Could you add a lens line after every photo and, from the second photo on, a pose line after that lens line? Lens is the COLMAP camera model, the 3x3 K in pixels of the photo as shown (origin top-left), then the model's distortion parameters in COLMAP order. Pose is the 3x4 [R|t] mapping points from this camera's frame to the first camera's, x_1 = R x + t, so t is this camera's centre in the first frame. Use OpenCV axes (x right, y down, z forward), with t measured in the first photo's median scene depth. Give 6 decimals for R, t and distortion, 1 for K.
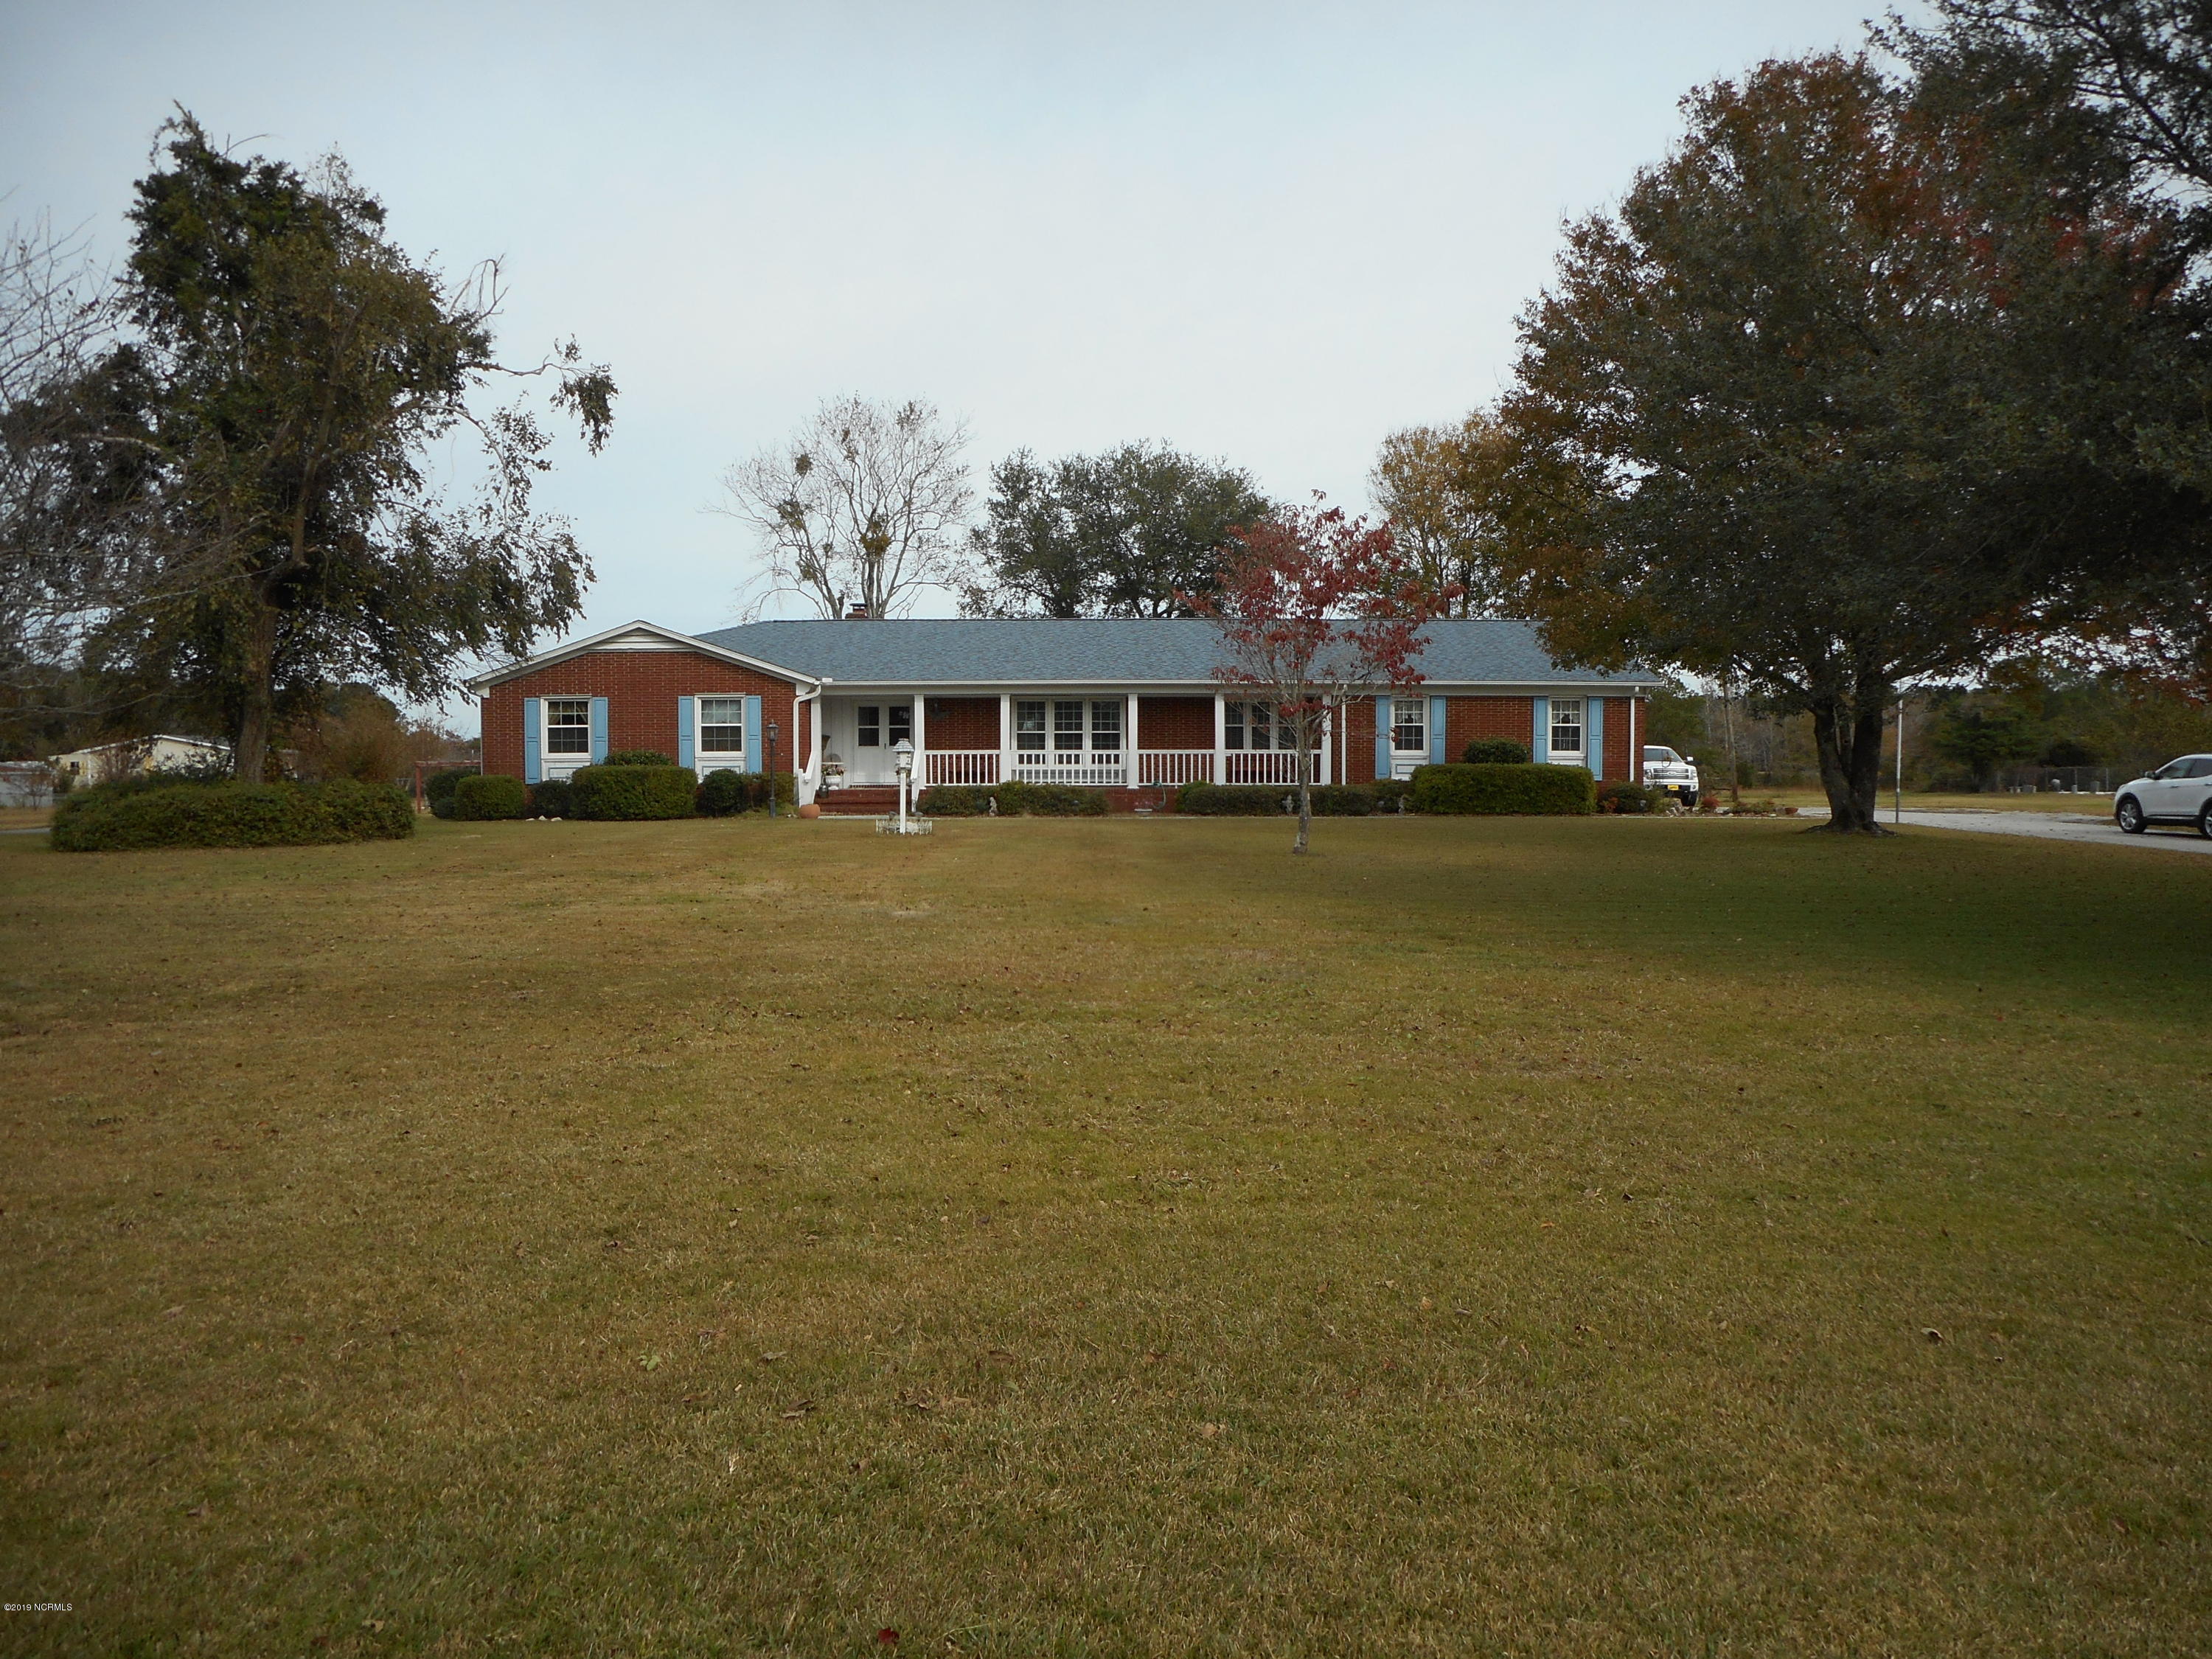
lens RADIAL K [[1633.1, 0, 1106.0], [0, 1633.1, 829.5], [0, 0, 1]] dist [-0.002030, -0.000601]
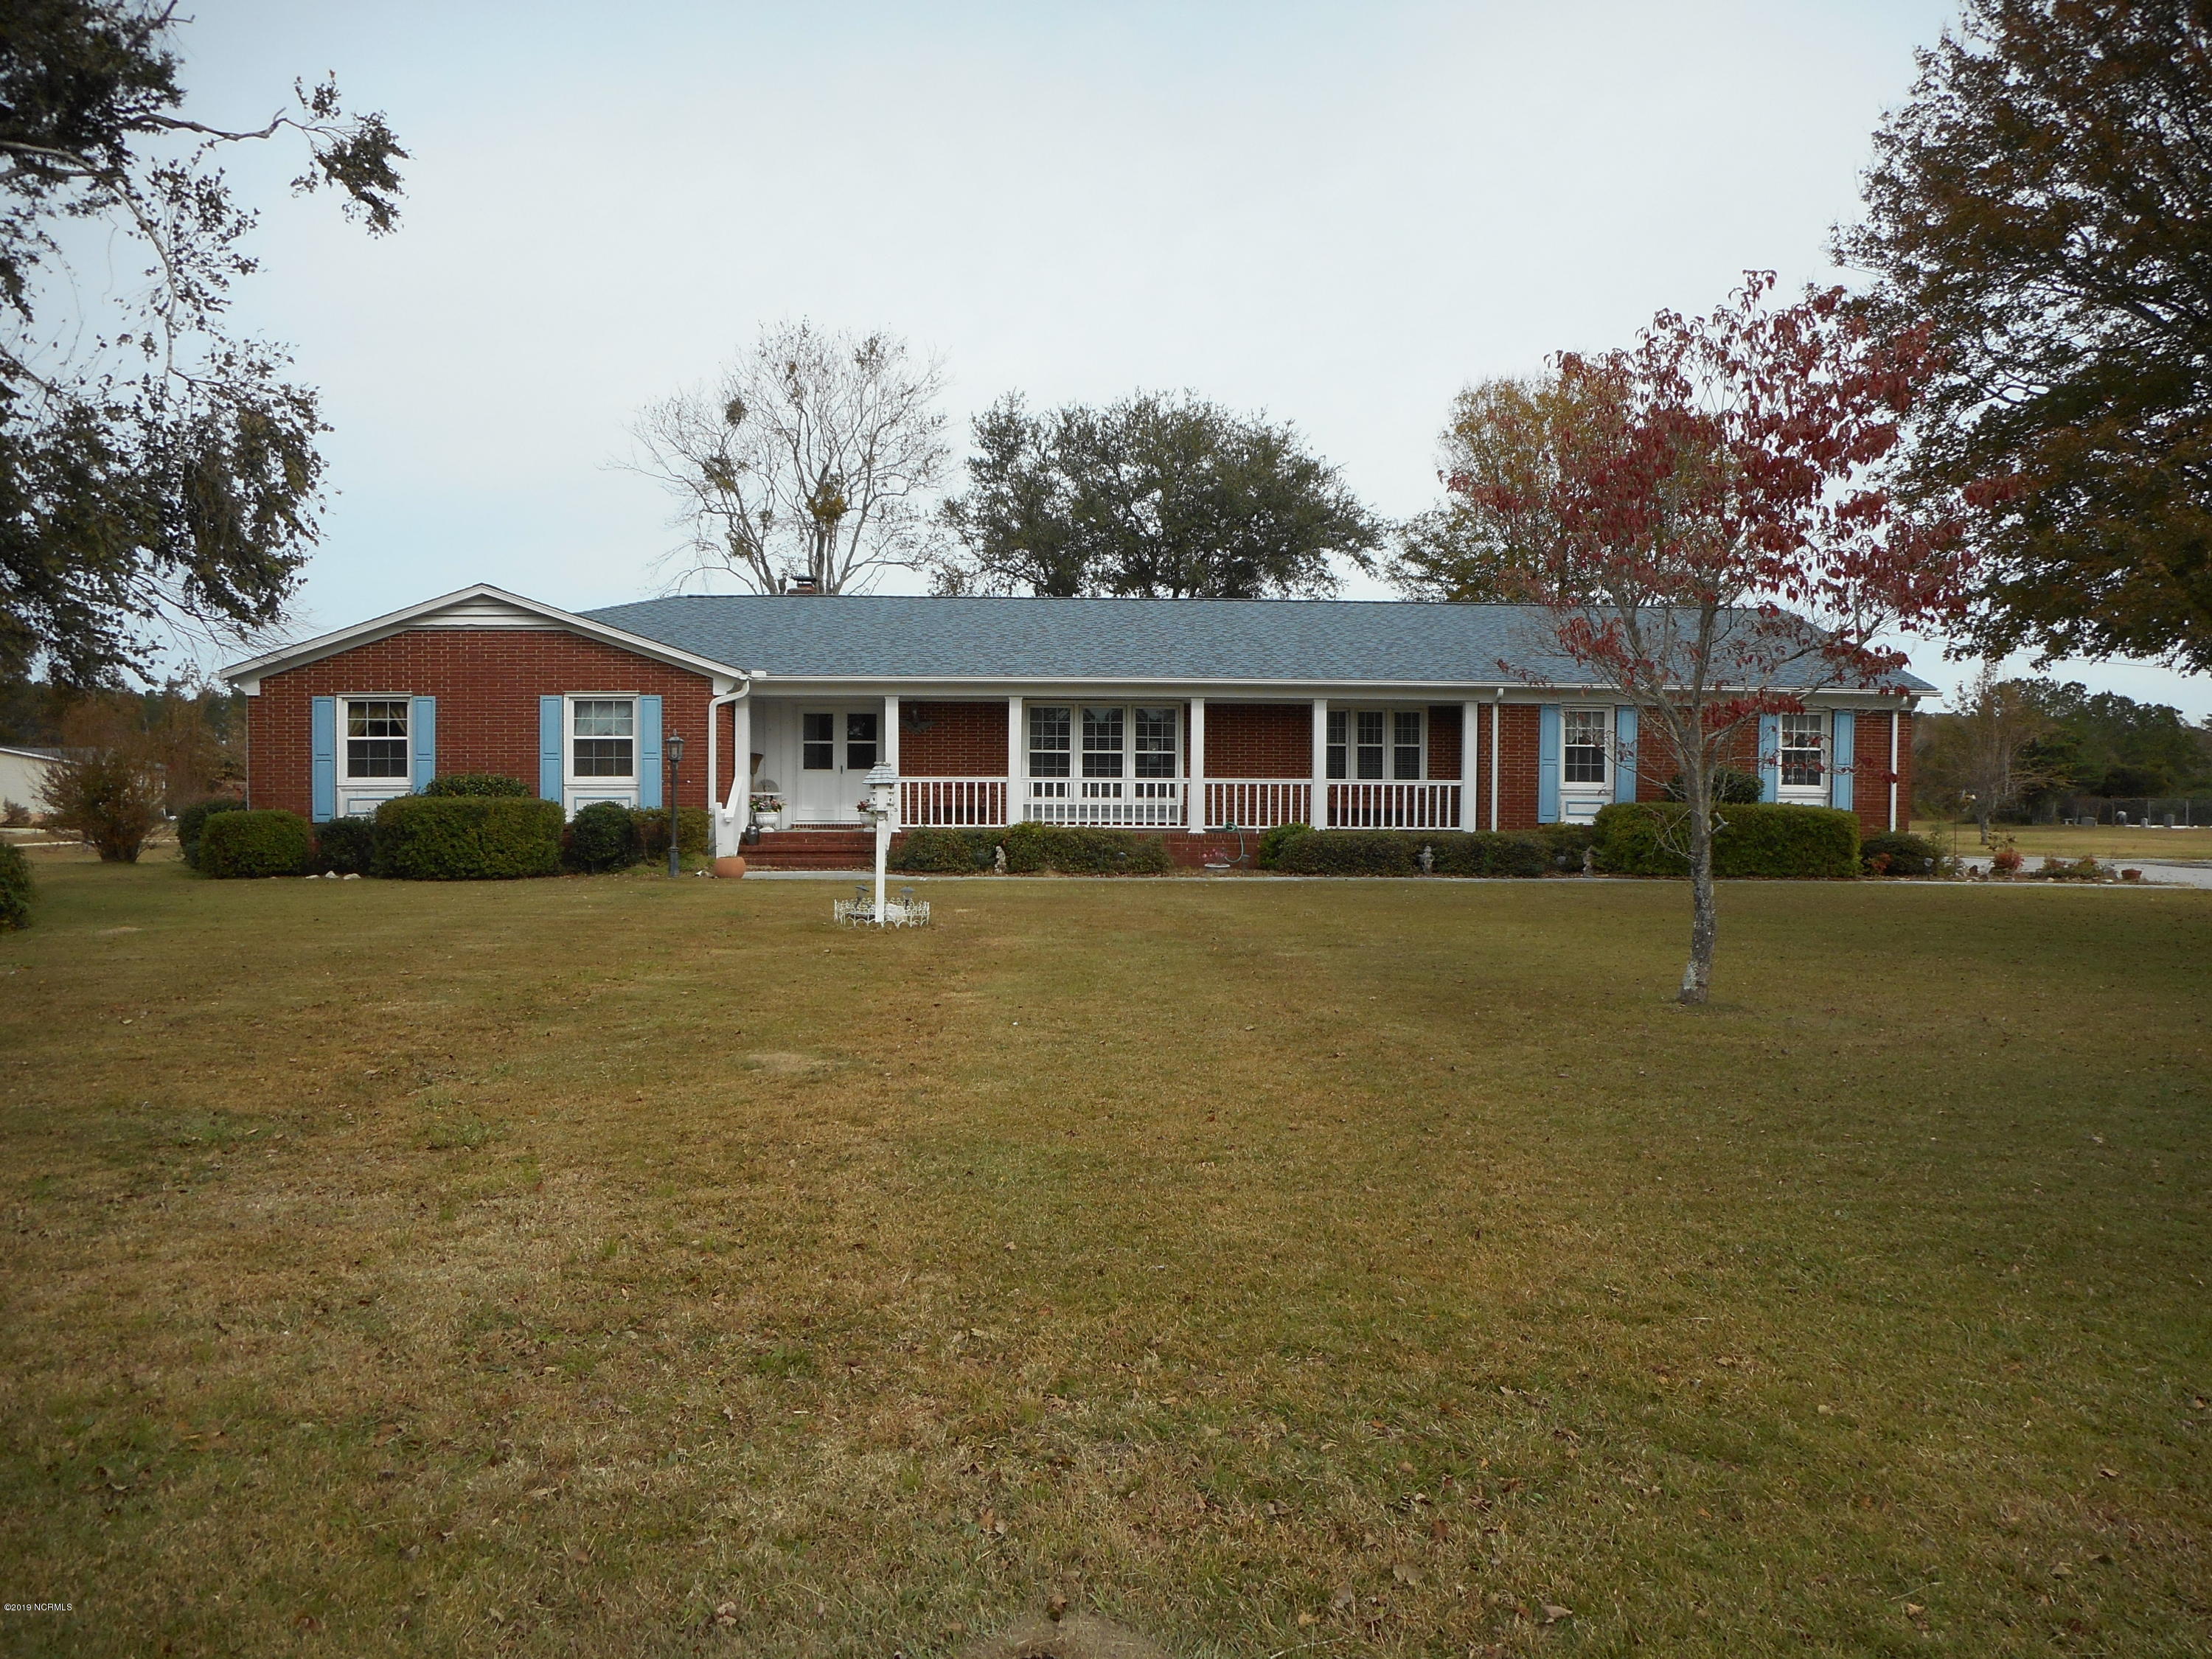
lens RADIAL K [[1634.2, 0, 1106.0], [0, 1634.2, 829.5], [0, 0, 1]] dist [-0.026624, -0.001710]
pose [[0.999365, 0.006956, 0.034942, -0.046871], [-0.006587, 0.999922, -0.010656, -0.019000], [-0.035013, 0.010419, 0.999333, 0.299939]]
